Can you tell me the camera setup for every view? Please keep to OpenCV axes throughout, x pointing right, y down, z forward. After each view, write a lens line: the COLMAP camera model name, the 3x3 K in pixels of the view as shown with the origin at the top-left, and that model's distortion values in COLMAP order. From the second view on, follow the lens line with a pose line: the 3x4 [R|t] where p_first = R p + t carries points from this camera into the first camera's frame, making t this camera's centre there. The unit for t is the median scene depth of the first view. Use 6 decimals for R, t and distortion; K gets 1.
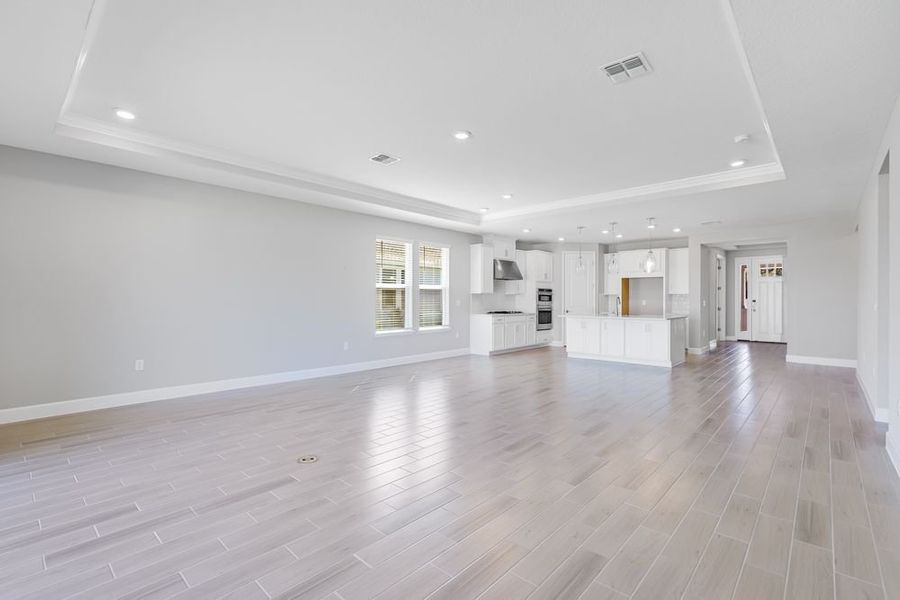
lens RADIAL K [[409.7, 0, 451.1], [0, 409.7, 301.7], [0, 0, 1]] dist [0.002366, -0.000002]
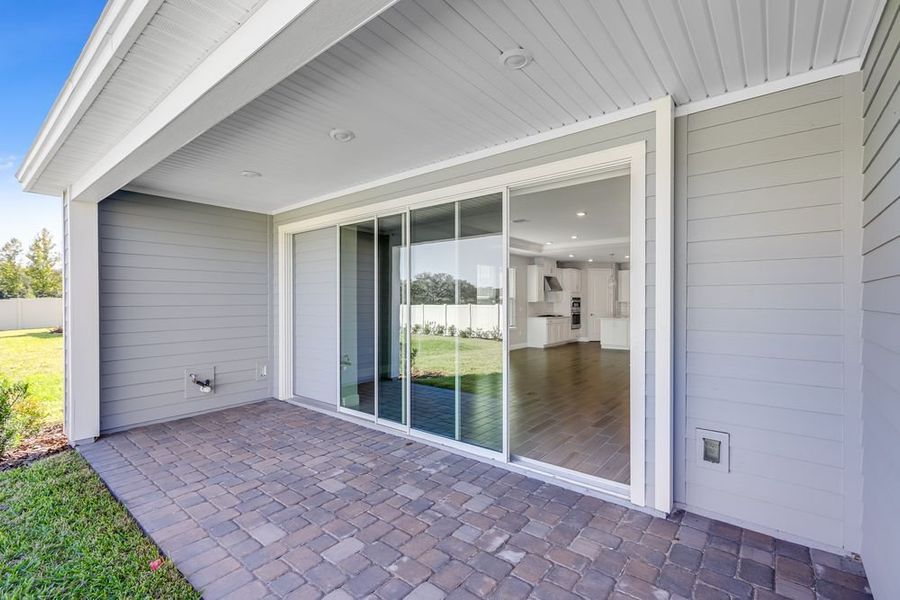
lens RADIAL K [[409.7, 0, 451.1], [0, 409.7, 301.7], [0, 0, 1]] dist [0.002366, -0.000002]
pose [[0.997373, -0.002085, 0.072403, -0.292209], [0.002380, 0.999989, -0.003984, -0.015654], [-0.072394, 0.004146, 0.997368, -0.302855]]
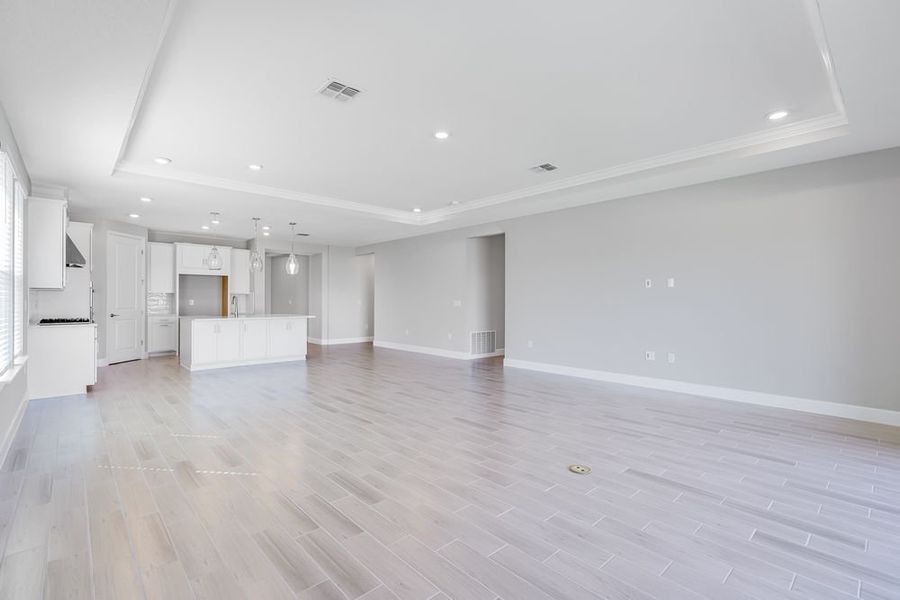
lens RADIAL K [[409.7, 0, 451.1], [0, 409.7, 301.7], [0, 0, 1]] dist [0.002366, -0.000002]
pose [[0.084298, -0.005924, 0.996423, -0.434575], [0.004213, 0.999976, 0.005589, -0.002433], [-0.996432, 0.003727, 0.084320, 0.402249]]
